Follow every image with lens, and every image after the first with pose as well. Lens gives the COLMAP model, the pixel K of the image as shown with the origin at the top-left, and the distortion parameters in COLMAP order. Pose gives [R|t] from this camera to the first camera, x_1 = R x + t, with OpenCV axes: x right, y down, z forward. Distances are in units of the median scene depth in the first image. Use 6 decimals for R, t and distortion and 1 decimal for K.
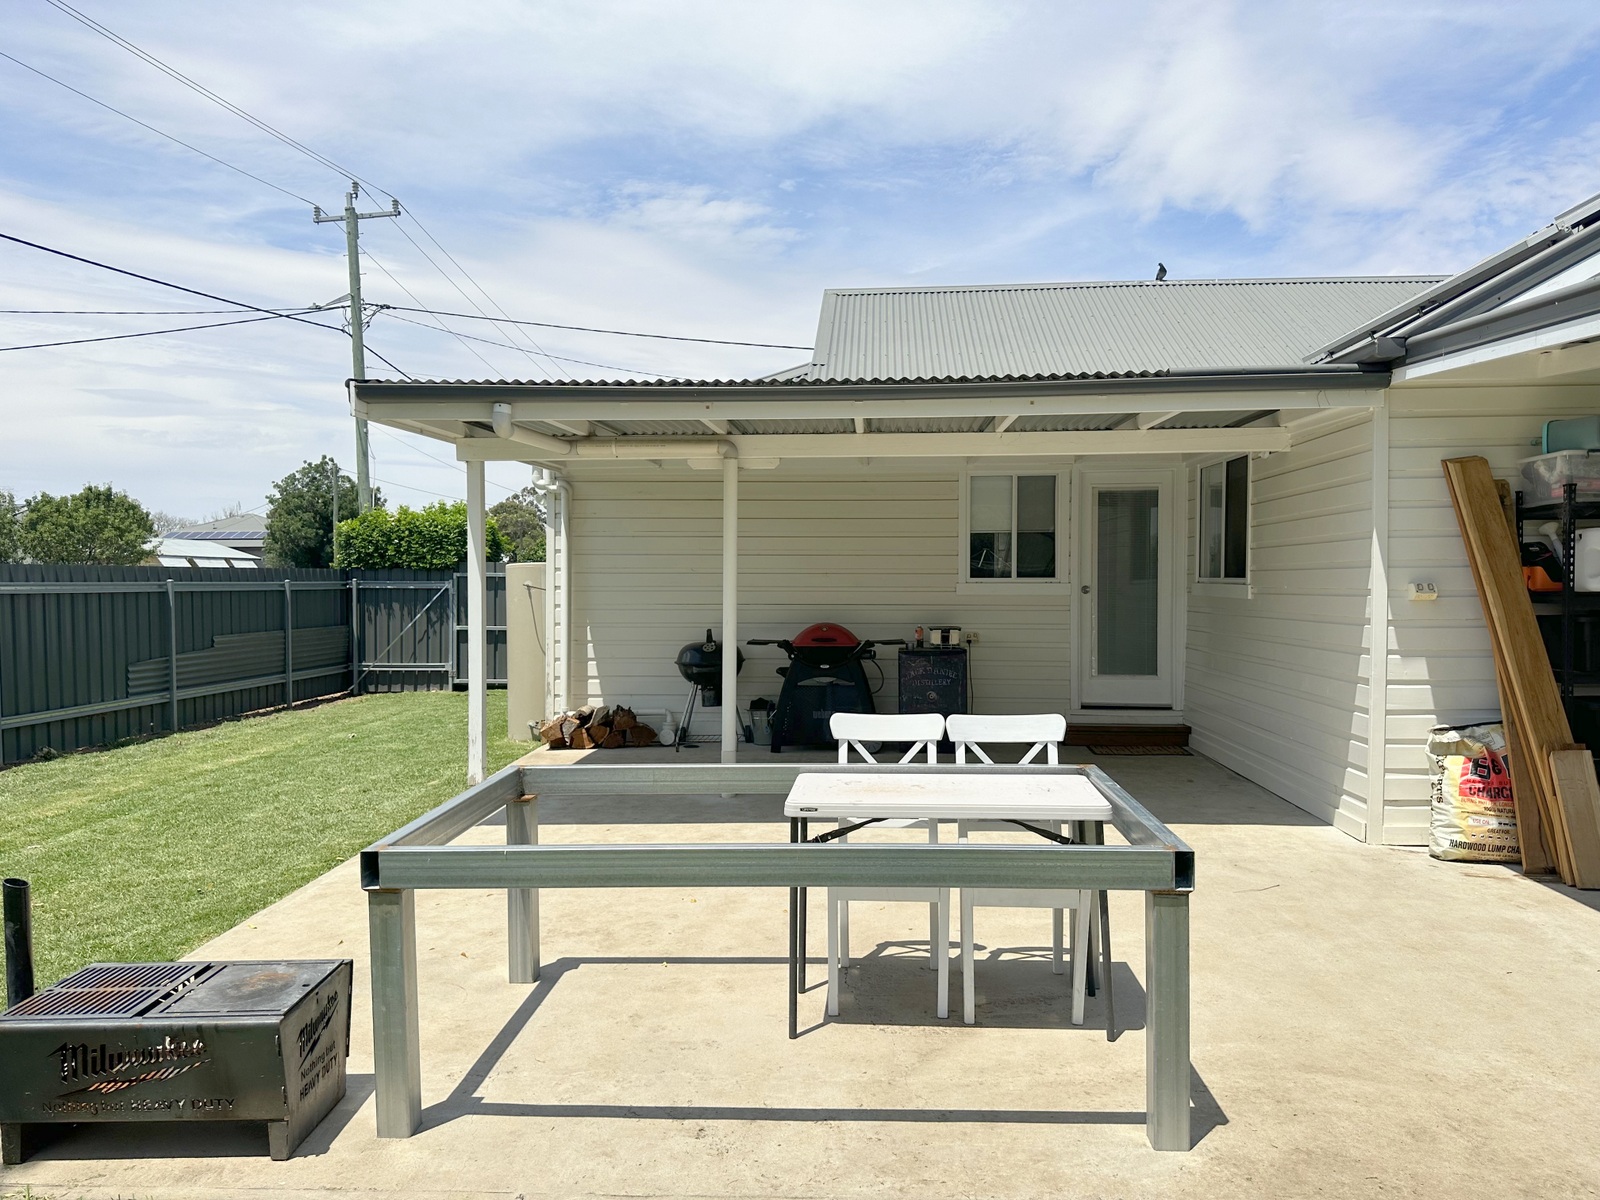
lens RADIAL K [[1115.7, 0, 796.2], [0, 1115.7, 605.3], [0, 0, 1]] dist [0.151507, -0.271951]
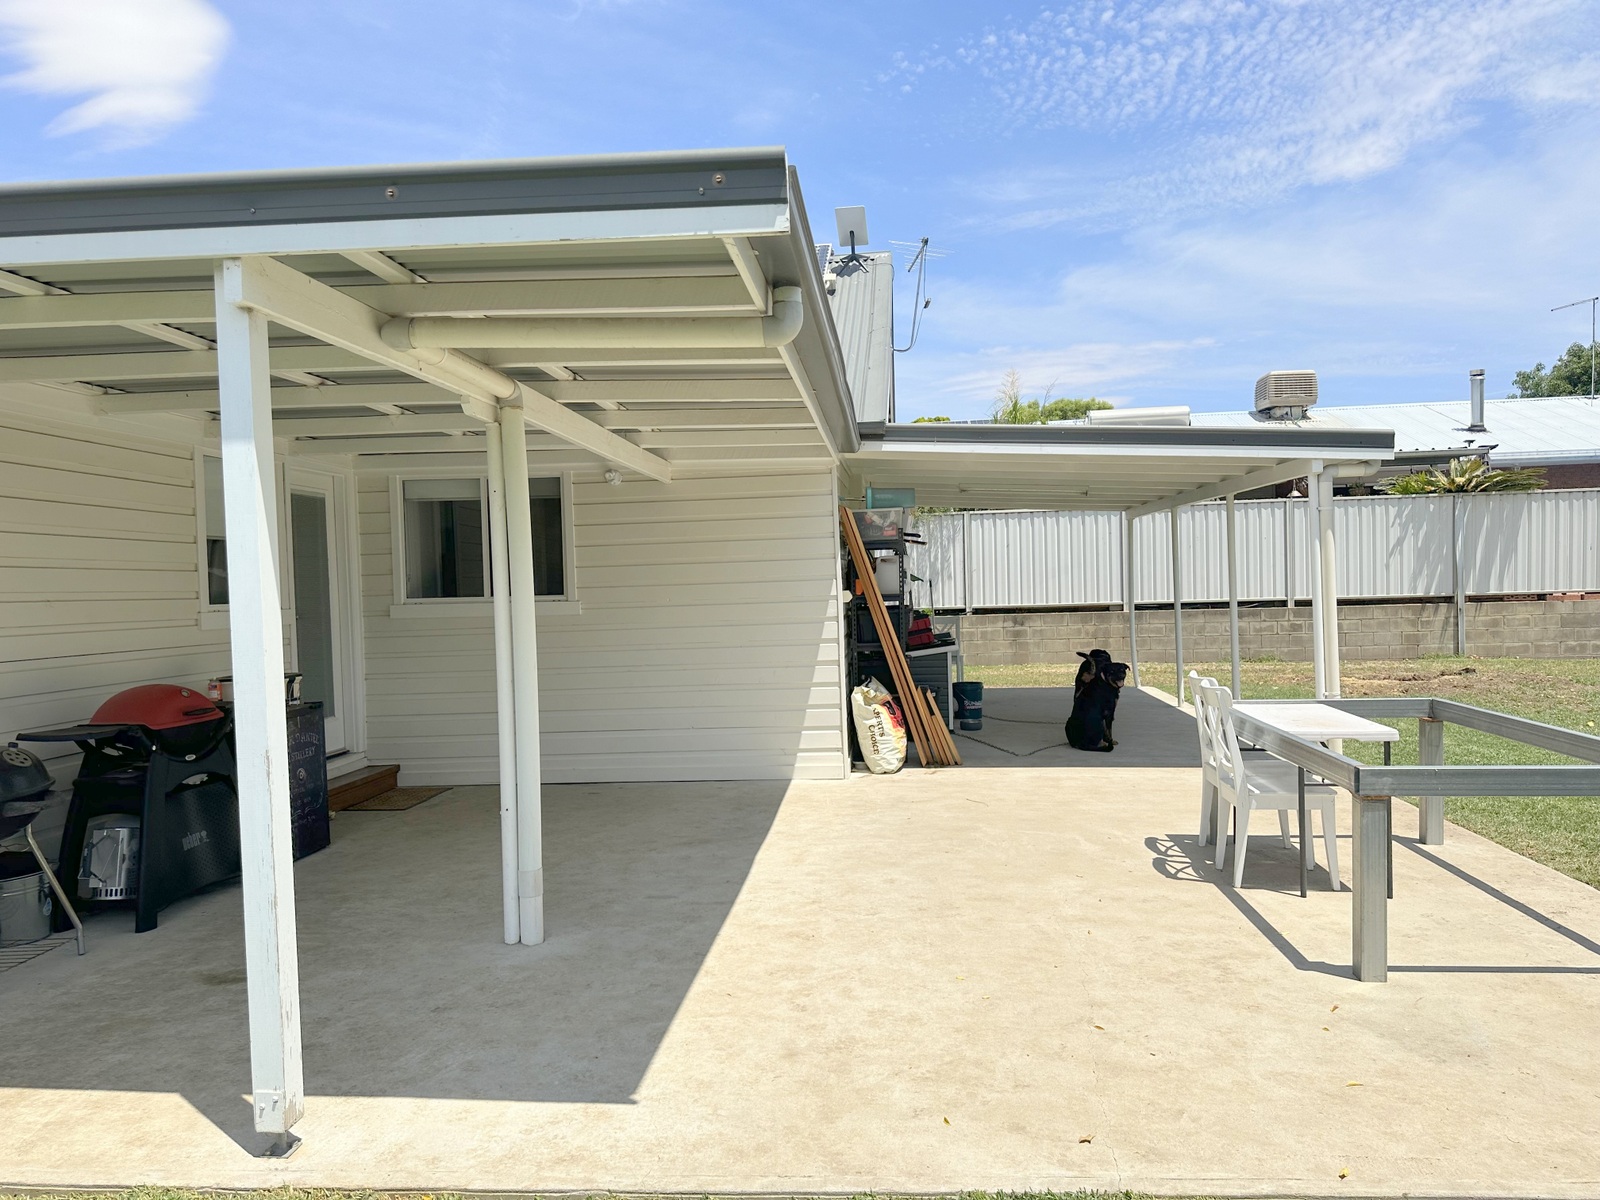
lens RADIAL K [[1142.3, 0, 802.6], [0, 1142.3, 608.1], [0, 0, 1]] dist [0.010193, 0.000717]
pose [[0.011090, -0.018587, 0.999766, -1.111557], [0.050833, 0.998545, 0.018000, -0.035156], [-0.998646, 0.050622, 0.012018, 1.309702]]
